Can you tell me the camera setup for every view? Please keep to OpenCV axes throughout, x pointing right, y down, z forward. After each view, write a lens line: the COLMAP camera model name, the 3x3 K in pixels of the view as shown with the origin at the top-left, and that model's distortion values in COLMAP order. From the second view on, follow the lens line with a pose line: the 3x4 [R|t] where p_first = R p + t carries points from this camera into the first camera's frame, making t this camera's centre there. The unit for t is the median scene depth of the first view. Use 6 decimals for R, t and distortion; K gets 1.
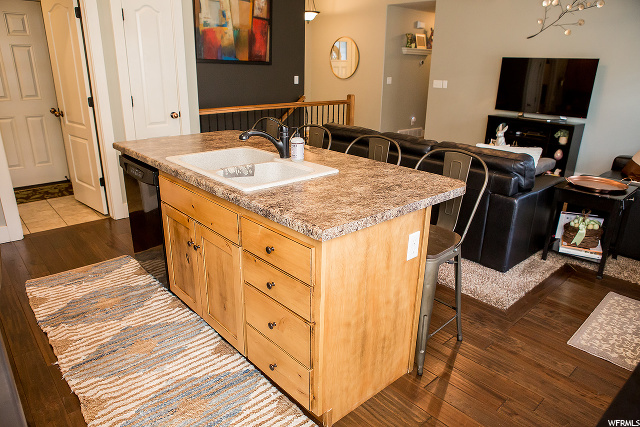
lens RADIAL K [[439.3, 0, 320.0], [0, 439.3, 213.5], [0, 0, 1]] dist [-0.105465, 0.080208]
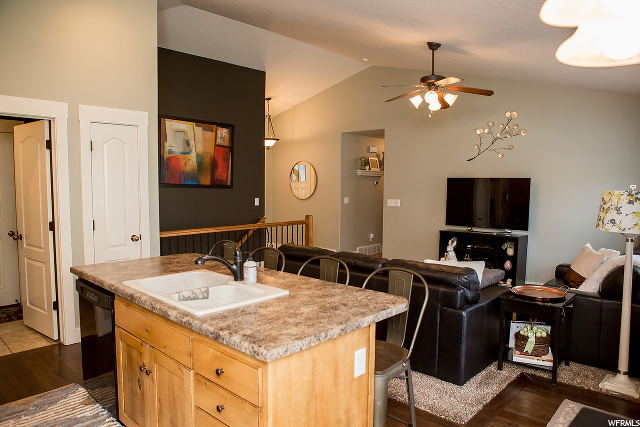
lens RADIAL K [[444.2, 0, 320.0], [0, 444.2, 213.5], [0, 0, 1]] dist [-0.107679, 0.078642]
pose [[0.996665, -0.016829, 0.079846, 0.023361], [0.036949, 0.965515, -0.257712, -0.001964], [-0.072756, 0.259802, 0.962917, -0.052814]]
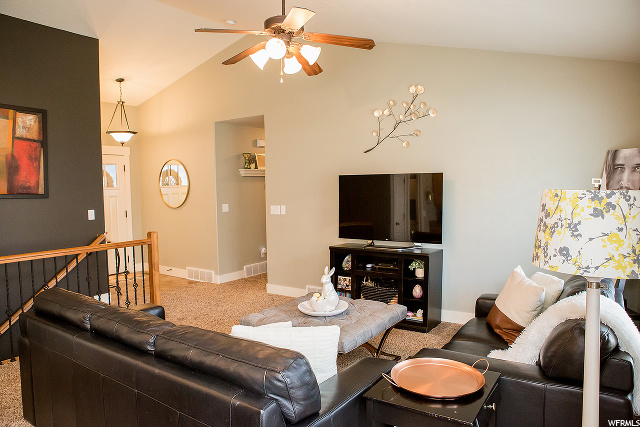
lens RADIAL K [[449.5, 0, 320.0], [0, 449.5, 213.5], [0, 0, 1]] dist [-0.123314, 0.109610]
pose [[0.975788, -0.048949, 0.213170, 0.370805], [0.103482, 0.961969, -0.252799, -0.148284], [-0.192689, 0.268737, 0.943743, 0.392140]]
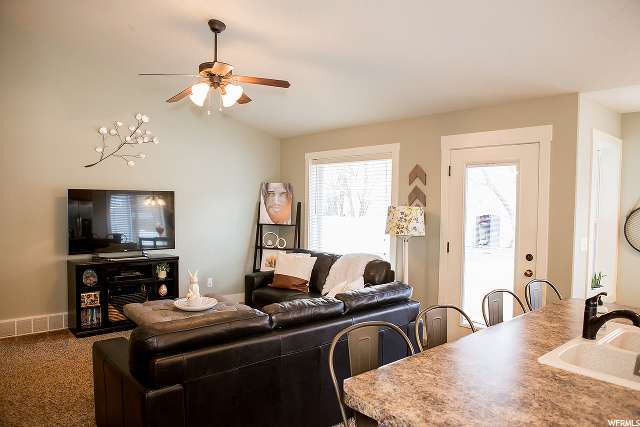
lens RADIAL K [[444.2, 0, 320.0], [0, 444.2, 213.5], [0, 0, 1]] dist [-0.107679, 0.078642]
pose [[0.017336, -0.049334, 0.998632, -0.632359], [0.310145, 0.949782, 0.041537, -0.388688], [-0.950531, 0.309000, 0.031766, 1.010833]]
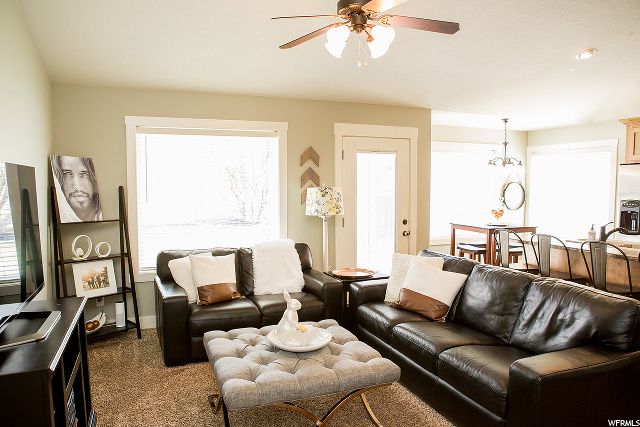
lens RADIAL K [[449.5, 0, 320.0], [0, 449.5, 213.5], [0, 0, 1]] dist [-0.123314, 0.109610]
pose [[-0.935343, -0.034139, 0.352091, 0.269841], [0.102061, 0.926961, 0.361008, -0.720206], [-0.338699, 0.373601, -0.863542, 2.101086]]
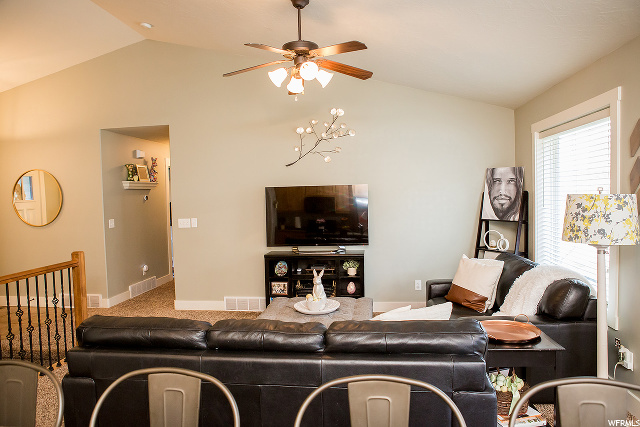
lens RADIAL K [[449.5, 0, 320.0], [0, 449.5, 213.5], [0, 0, 1]] dist [-0.123314, 0.109610]
pose [[0.756664, -0.068385, 0.650217, -0.149283], [0.250503, 0.948944, -0.191711, -0.207381], [-0.603910, 0.307942, 0.735163, 0.518283]]
